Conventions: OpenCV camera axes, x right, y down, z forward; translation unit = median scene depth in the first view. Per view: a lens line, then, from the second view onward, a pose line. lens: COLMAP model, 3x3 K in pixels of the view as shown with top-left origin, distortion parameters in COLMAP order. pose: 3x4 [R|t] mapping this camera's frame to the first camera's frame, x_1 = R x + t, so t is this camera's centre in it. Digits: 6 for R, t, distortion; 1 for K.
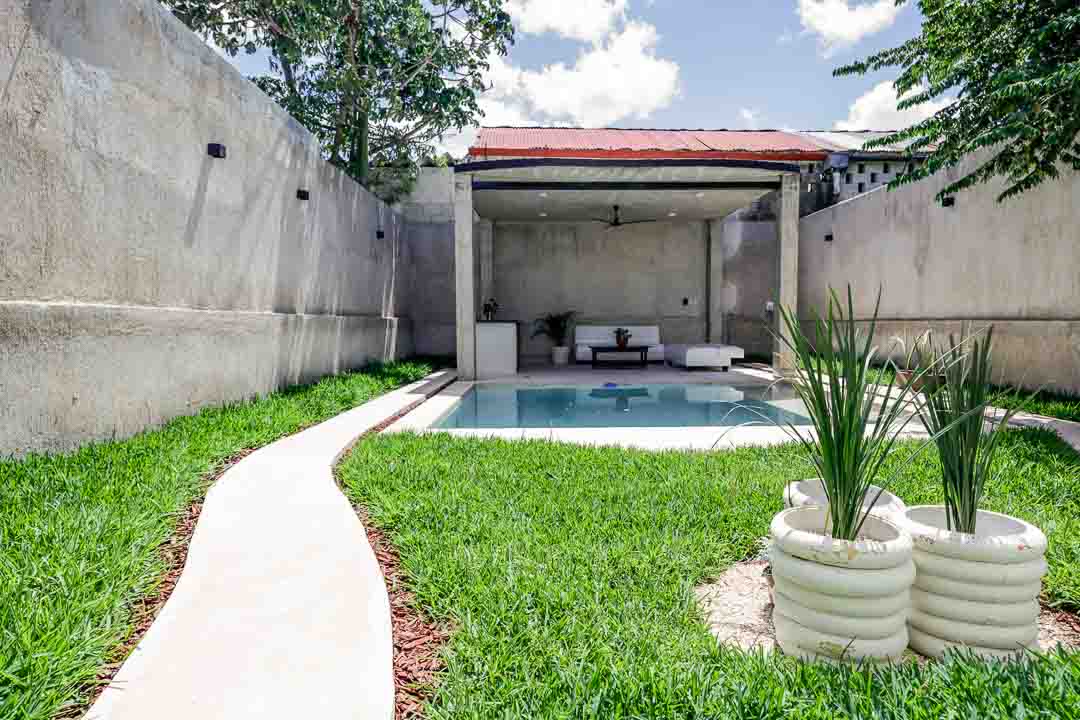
lens RADIAL K [[594.0, 0, 540.0], [0, 594.0, 360.0], [0, 0, 1]] dist [0.000443, -0.000060]
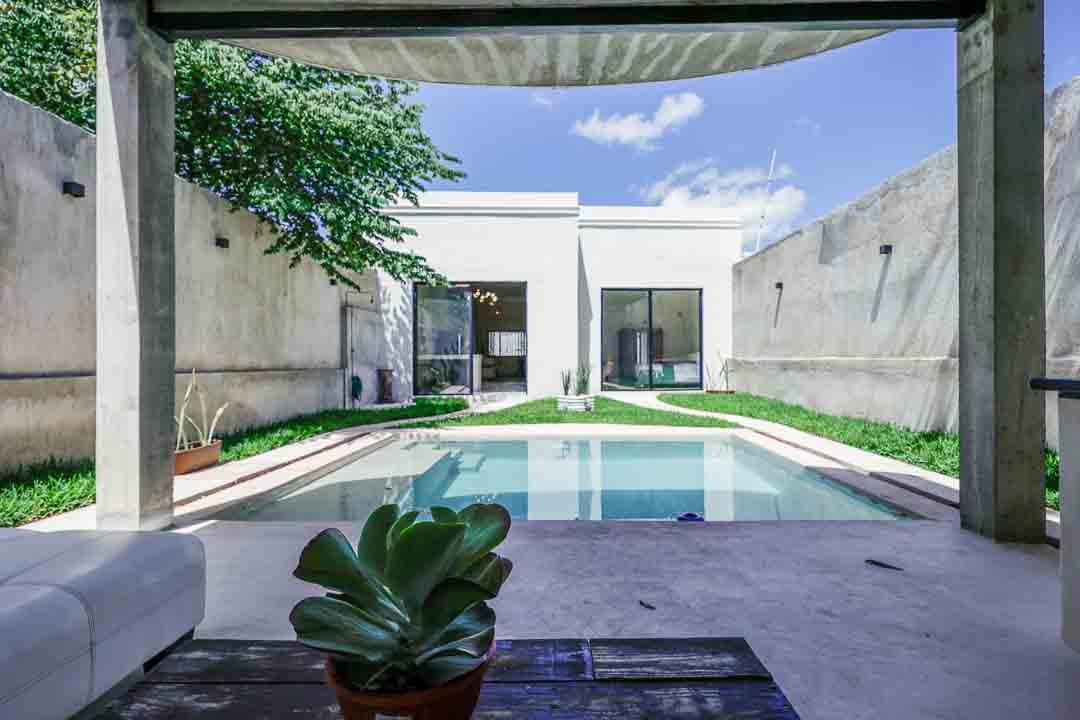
lens RADIAL K [[594.0, 0, 540.0], [0, 594.0, 360.0], [0, 0, 1]] dist [0.000443, -0.000060]
pose [[-0.999703, 0.011386, 0.021568, 0.192744], [0.012720, 0.997946, 0.062786, -0.126375], [-0.020809, 0.063042, -0.997794, 1.724036]]
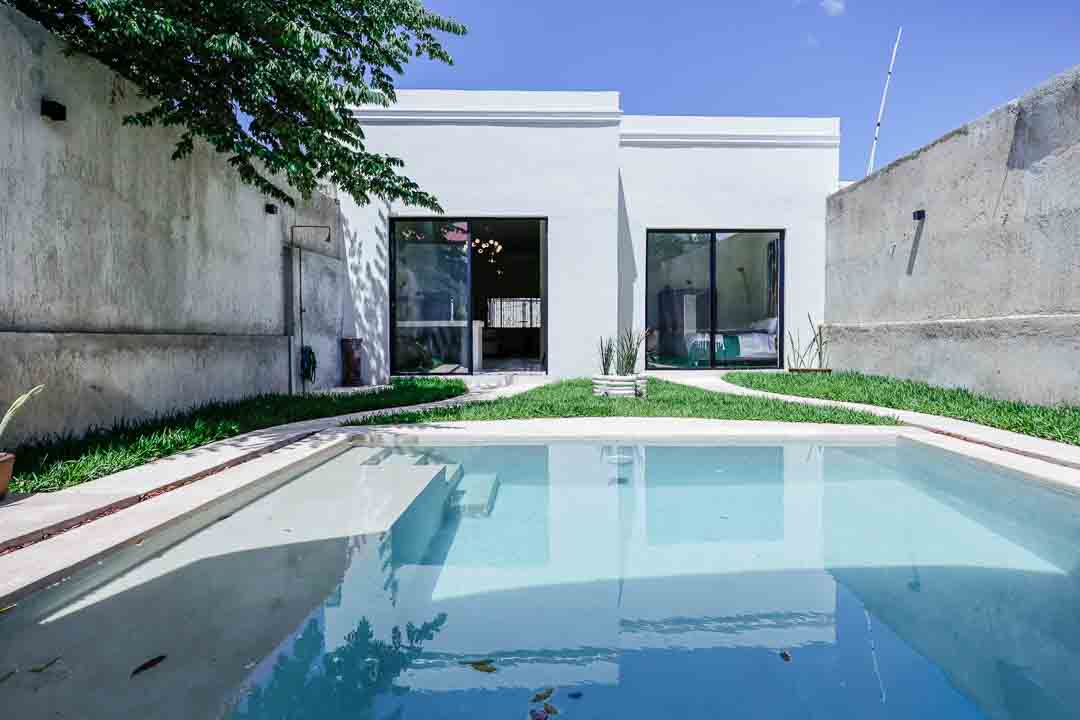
lens RADIAL K [[652.1, 0, 540.0], [0, 652.1, 360.0], [0, 0, 1]] dist [-0.003815, 0.000062]
pose [[-0.999801, 0.010472, 0.016994, 0.260179], [0.012025, 0.995499, 0.094003, -0.077979], [-0.015934, 0.094189, -0.995427, 1.376800]]
